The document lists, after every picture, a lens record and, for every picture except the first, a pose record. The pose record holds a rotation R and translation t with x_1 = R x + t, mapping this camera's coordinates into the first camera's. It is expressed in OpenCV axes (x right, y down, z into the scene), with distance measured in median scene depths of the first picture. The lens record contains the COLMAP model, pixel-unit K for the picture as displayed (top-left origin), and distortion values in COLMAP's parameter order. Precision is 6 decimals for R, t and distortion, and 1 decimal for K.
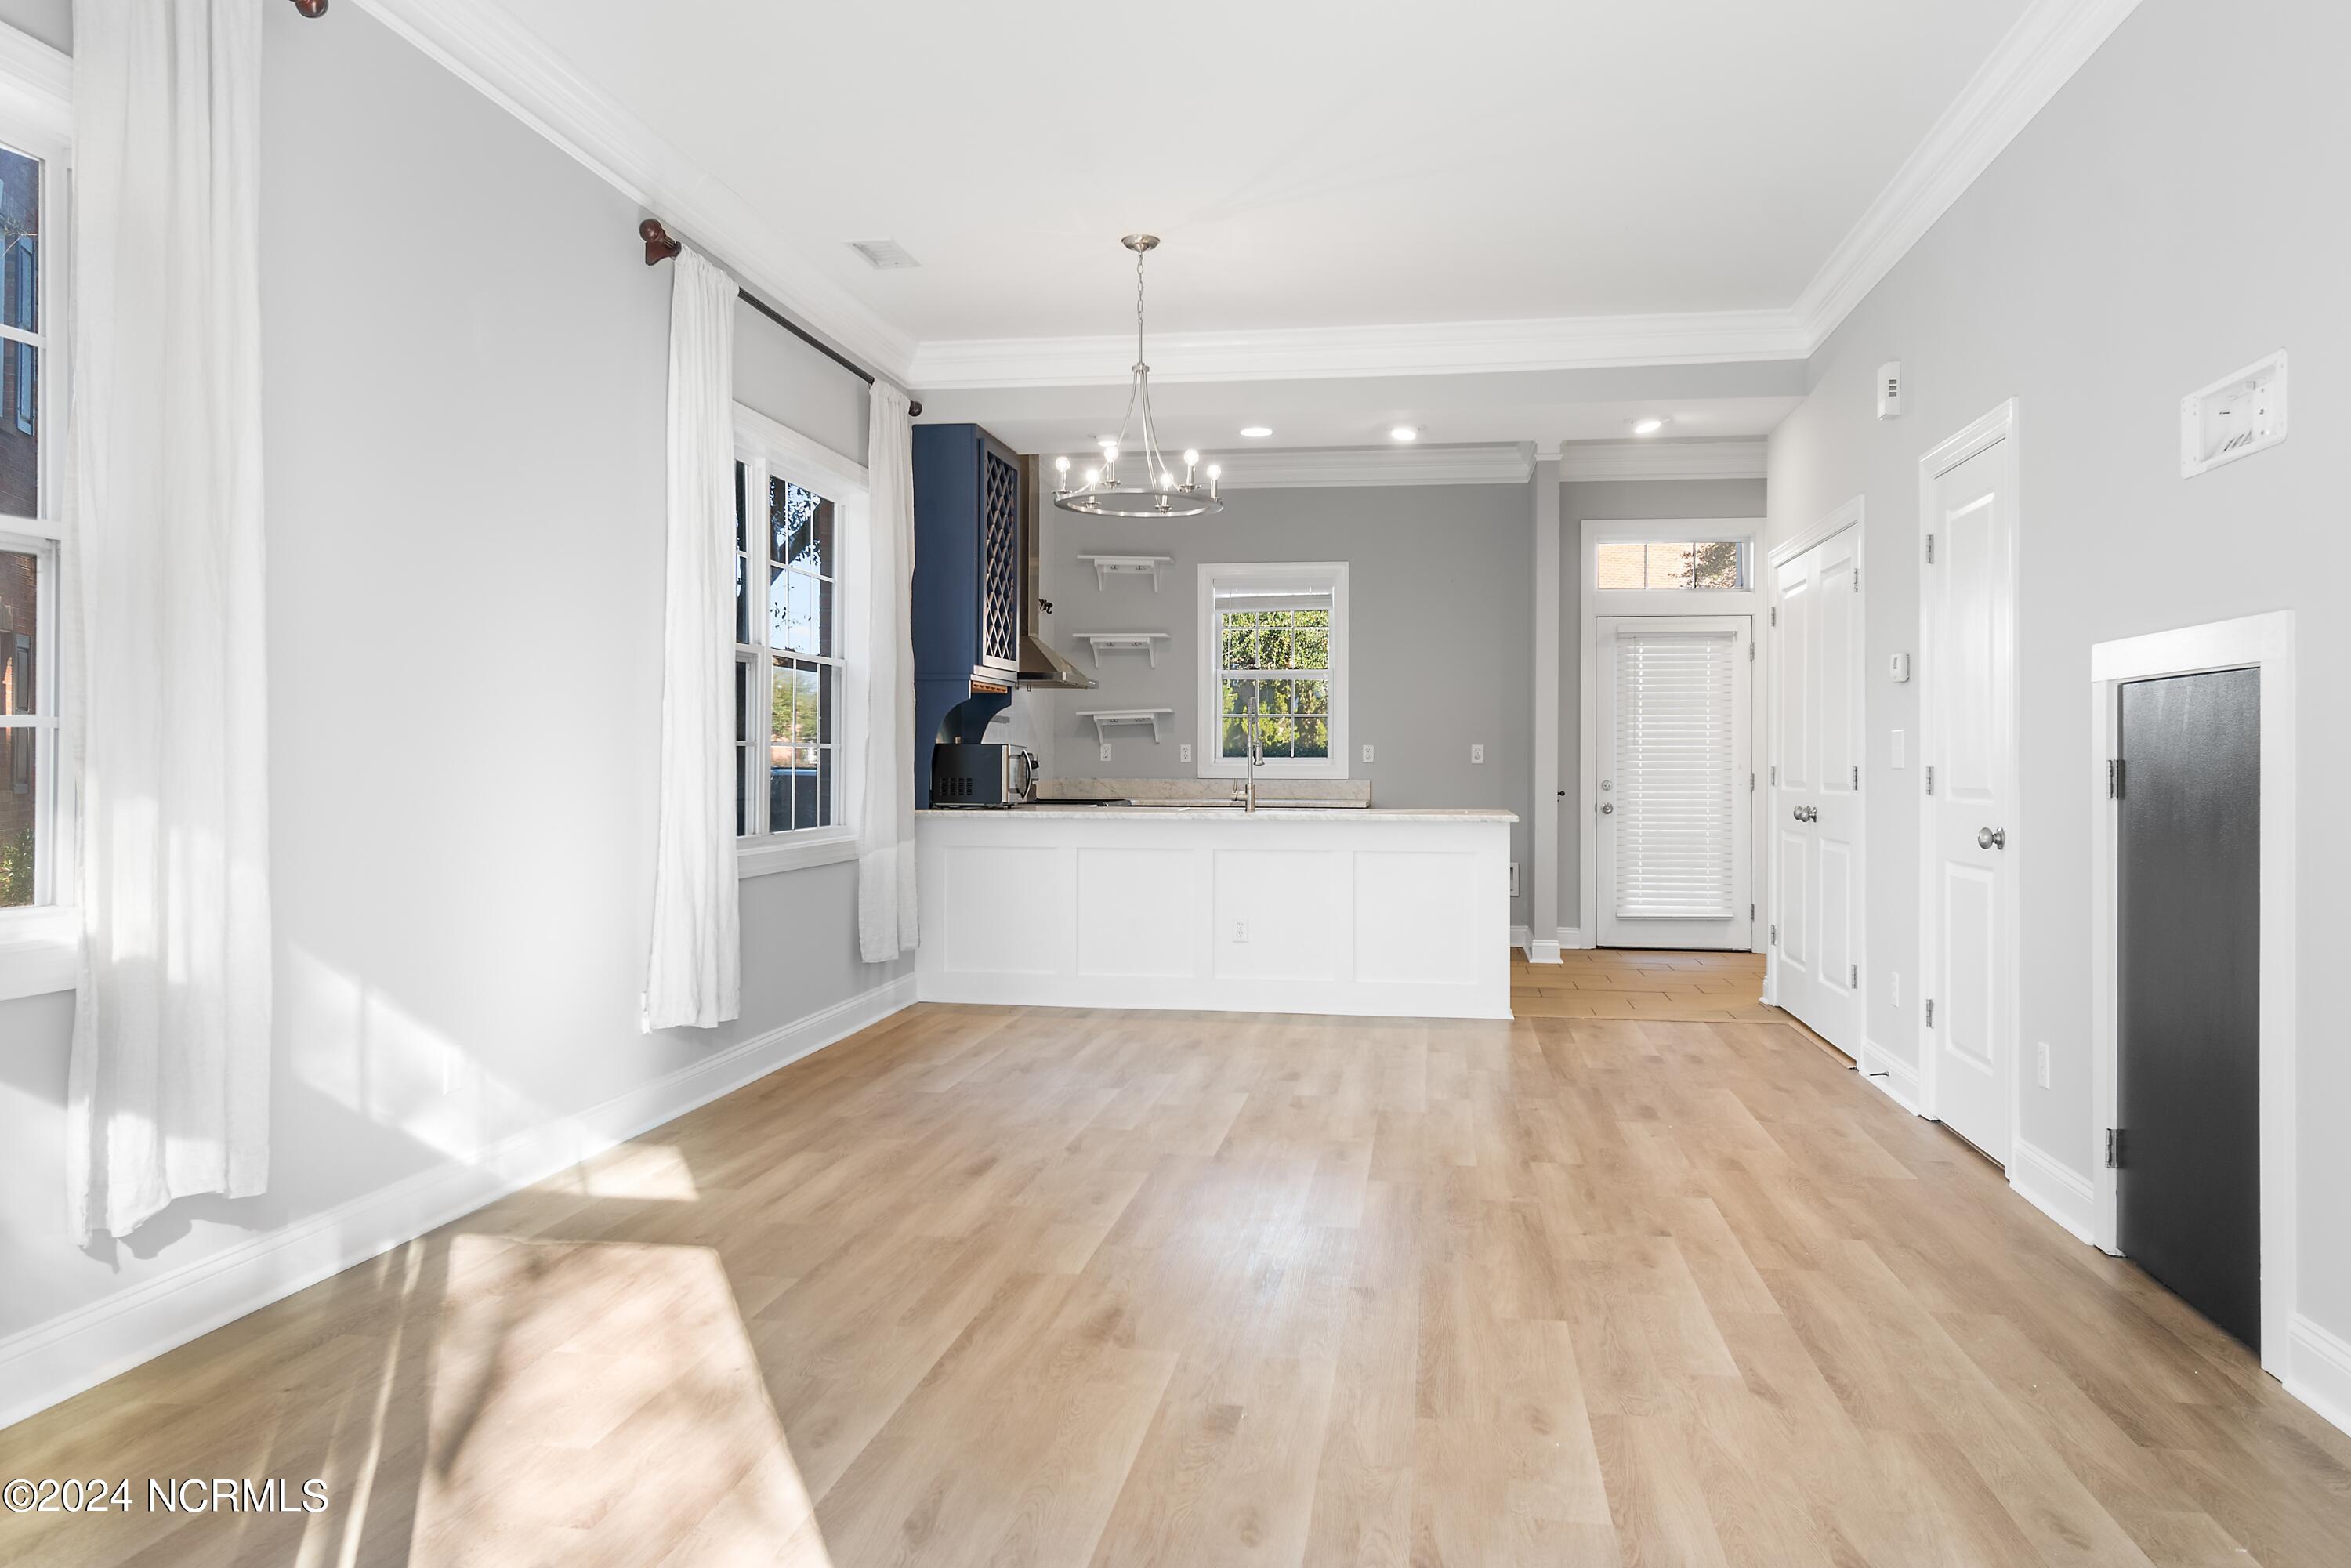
lens RADIAL K [[1655.0, 0, 1171.9], [0, 1655.0, 749.5], [0, 0, 1]] dist [0.006361, -0.000238]
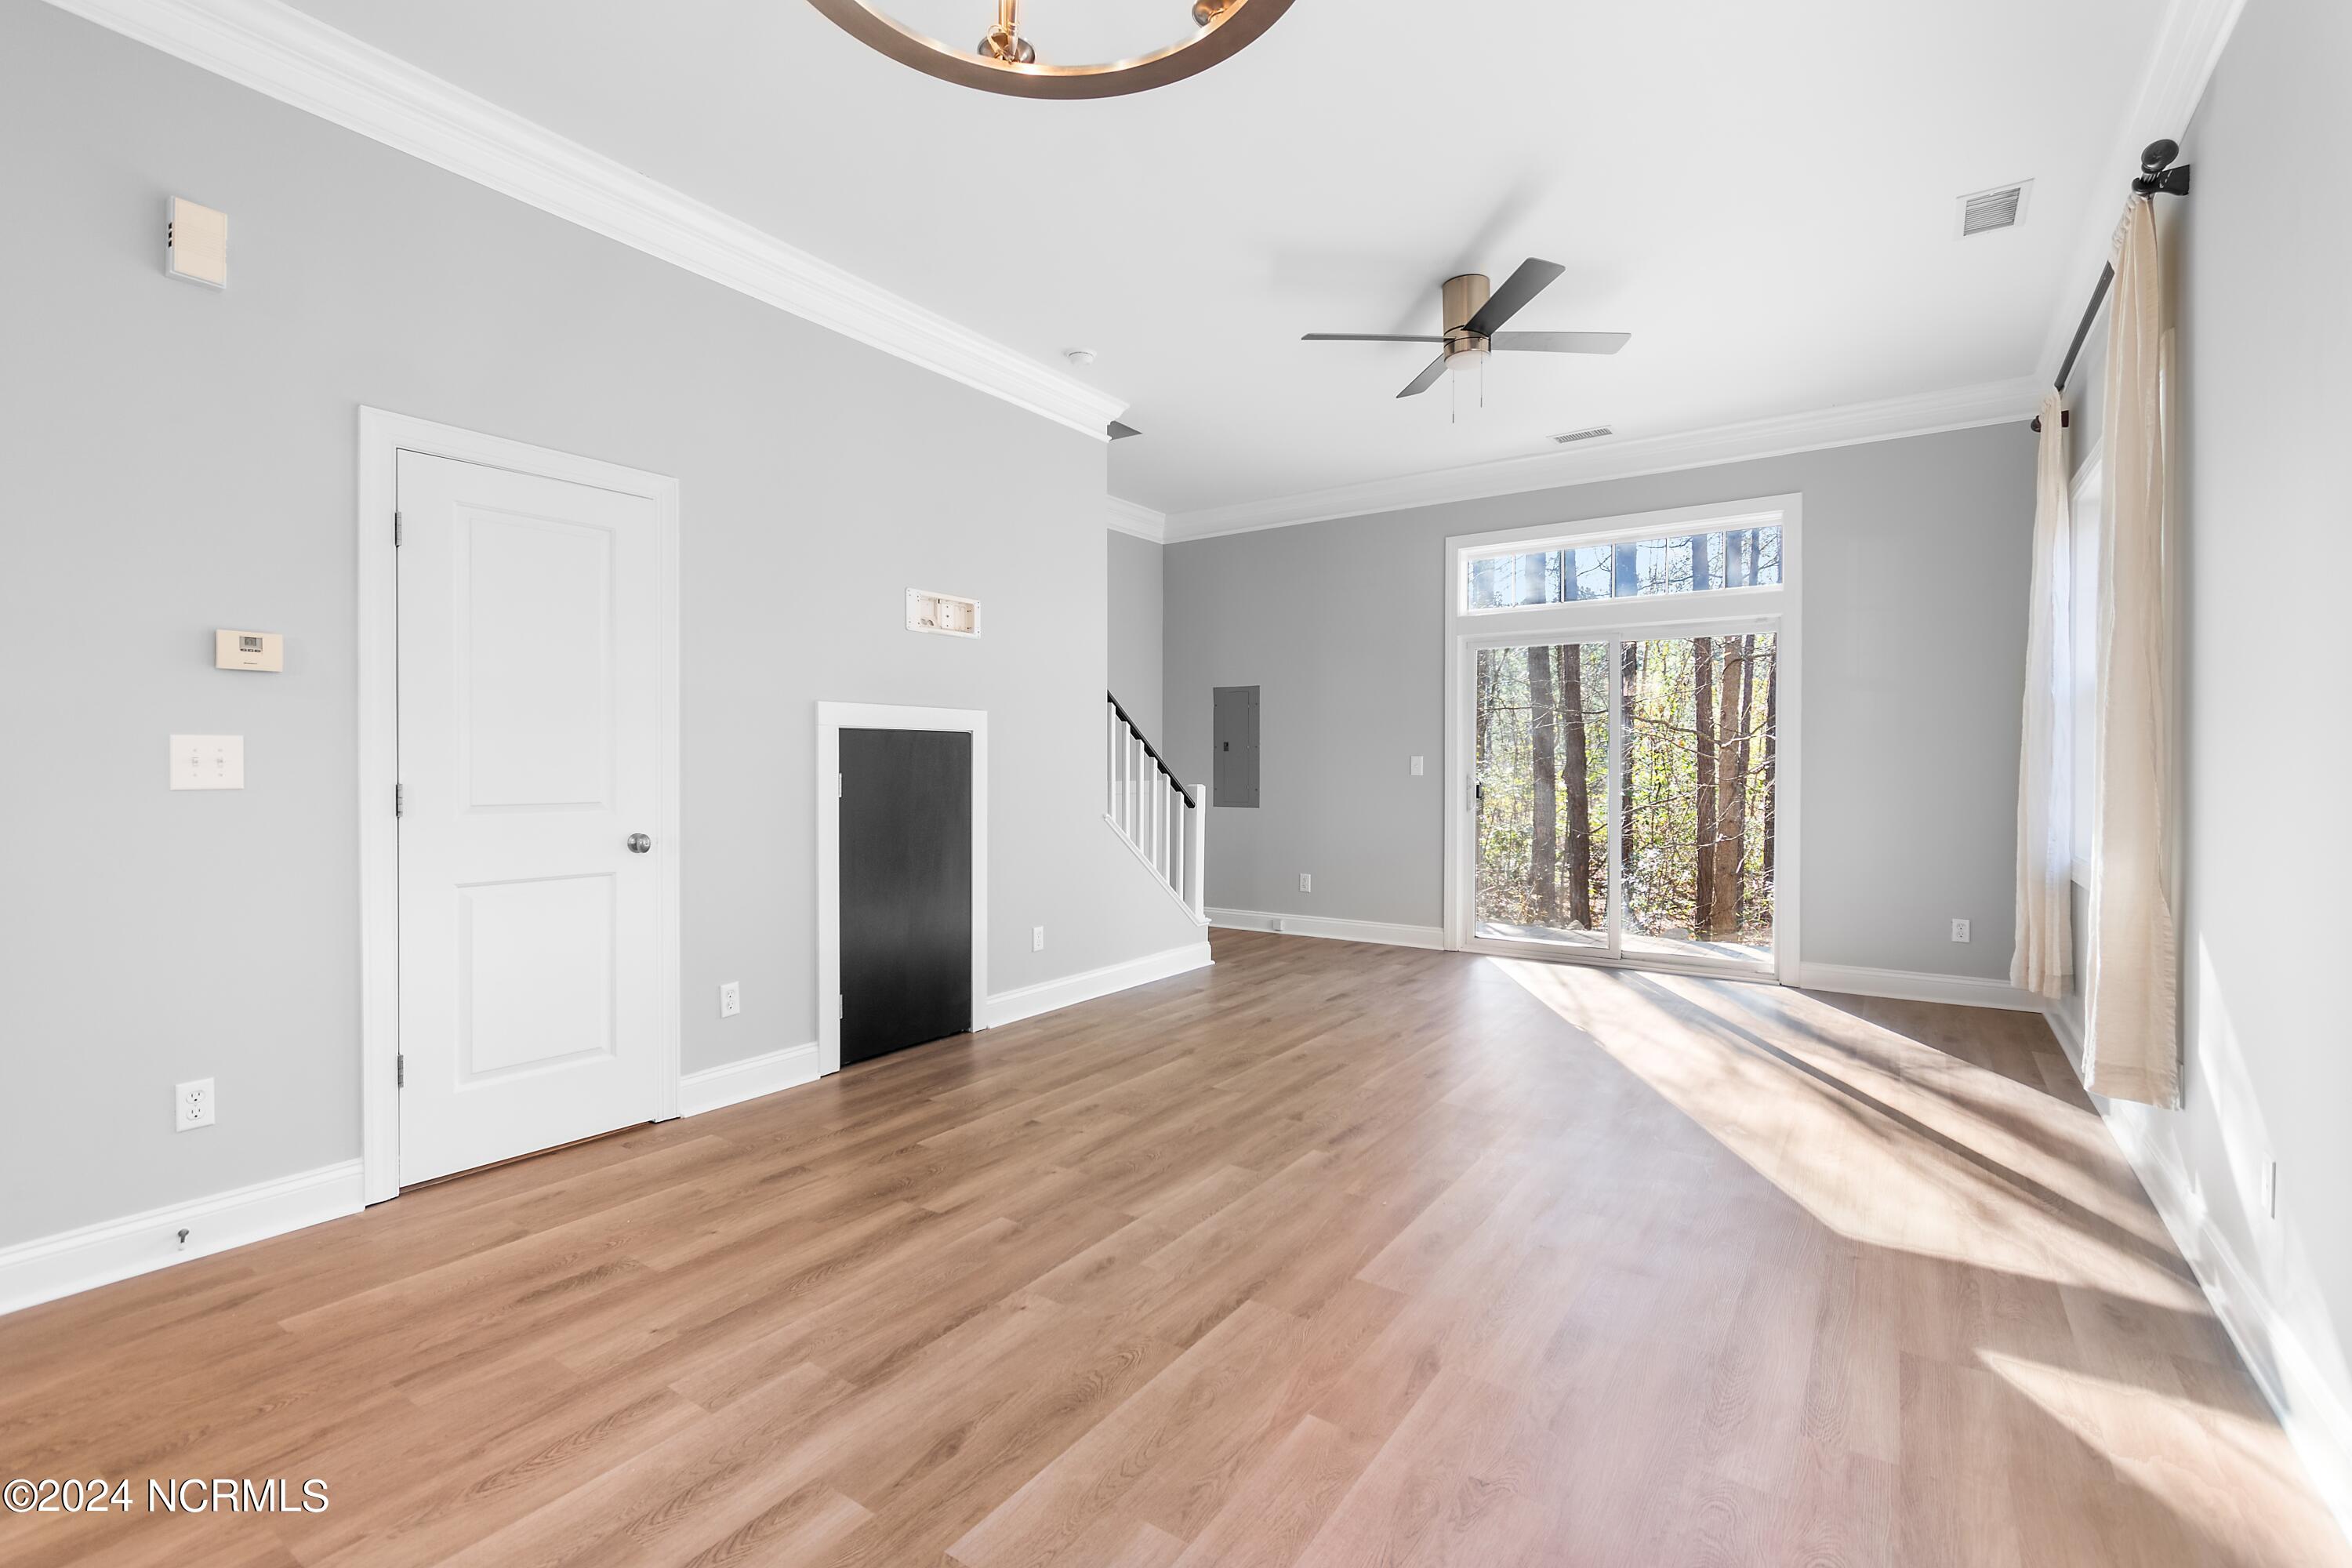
lens RADIAL K [[1045.2, 0, 1171.7], [0, 1045.2, 766.9], [0, 0, 1]] dist [0.000050, 0.000047]
pose [[-0.903274, -0.008903, 0.428972, -0.117620], [-0.010210, 0.999948, -0.000746, -0.001905], [-0.428943, -0.005054, -0.903317, 1.151632]]
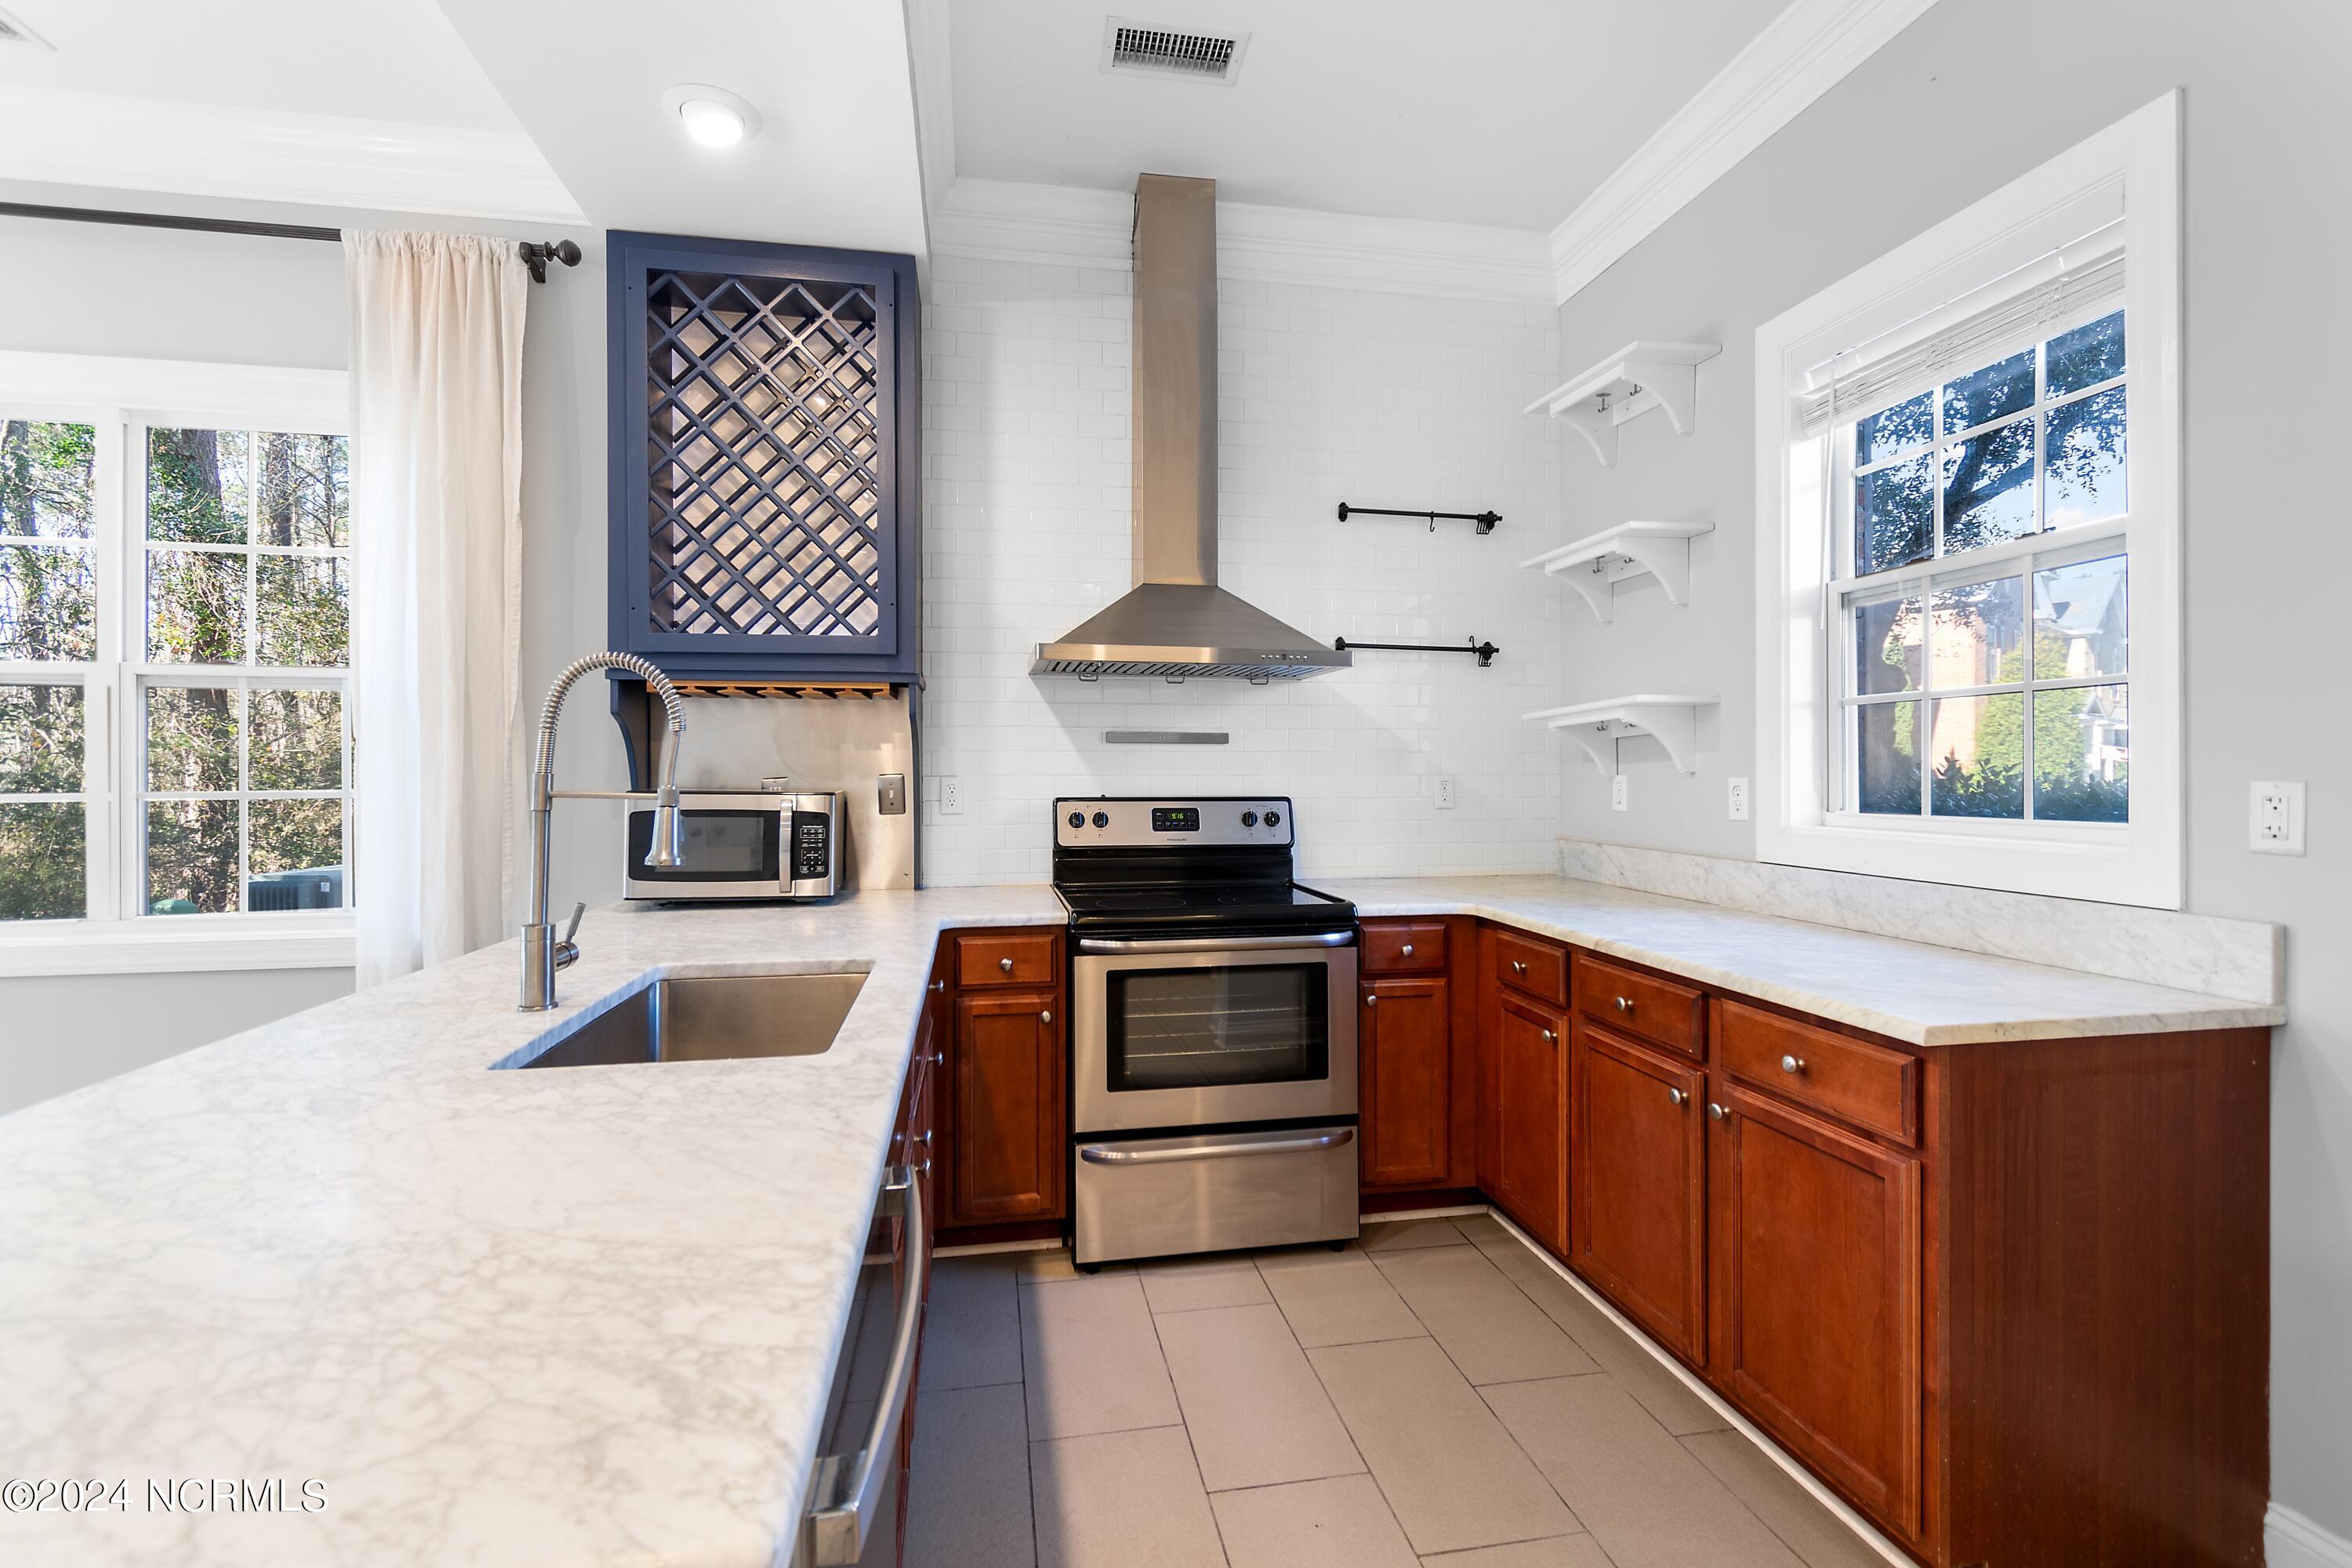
lens RADIAL K [[1041.1, 0, 1167.9], [0, 1041.1, 772.7], [0, 0, 1]] dist [0.000356, -0.000054]
pose [[0.327508, -0.003632, -0.944842, 0.357056], [0.009010, 0.999959, -0.000721, -0.008958], [0.944806, -0.008277, 0.327527, 1.342022]]
